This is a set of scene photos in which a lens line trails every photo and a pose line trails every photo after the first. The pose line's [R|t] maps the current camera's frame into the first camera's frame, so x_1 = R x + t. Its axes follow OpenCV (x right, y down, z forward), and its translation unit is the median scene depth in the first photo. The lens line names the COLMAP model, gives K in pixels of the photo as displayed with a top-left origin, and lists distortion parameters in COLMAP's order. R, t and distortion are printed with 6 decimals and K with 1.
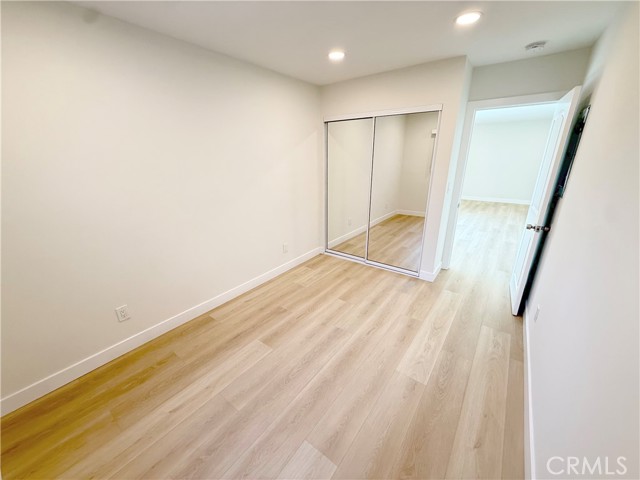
lens RADIAL K [[254.7, 0, 319.1], [0, 254.7, 239.9], [0, 0, 1]] dist [-0.002747, -0.000546]
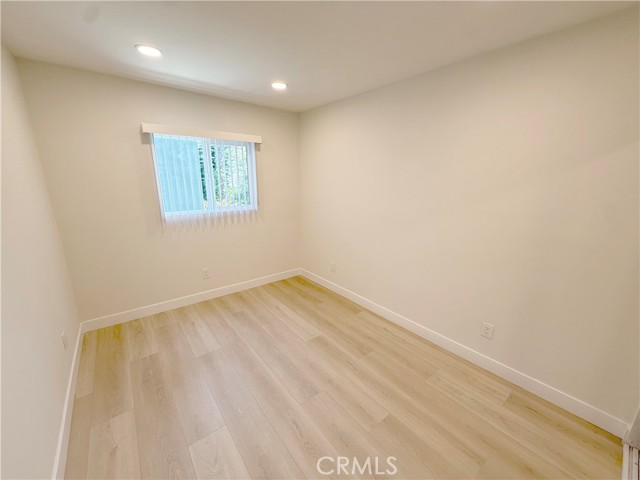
lens RADIAL K [[254.7, 0, 316.9], [0, 254.7, 239.3], [0, 0, 1]] dist [-0.002747, -0.000546]
pose [[-0.253916, 0.235091, -0.938221, 0.708616], [-0.315693, 0.896746, 0.310136, -0.324917], [0.914256, 0.374939, -0.153482, 0.955394]]
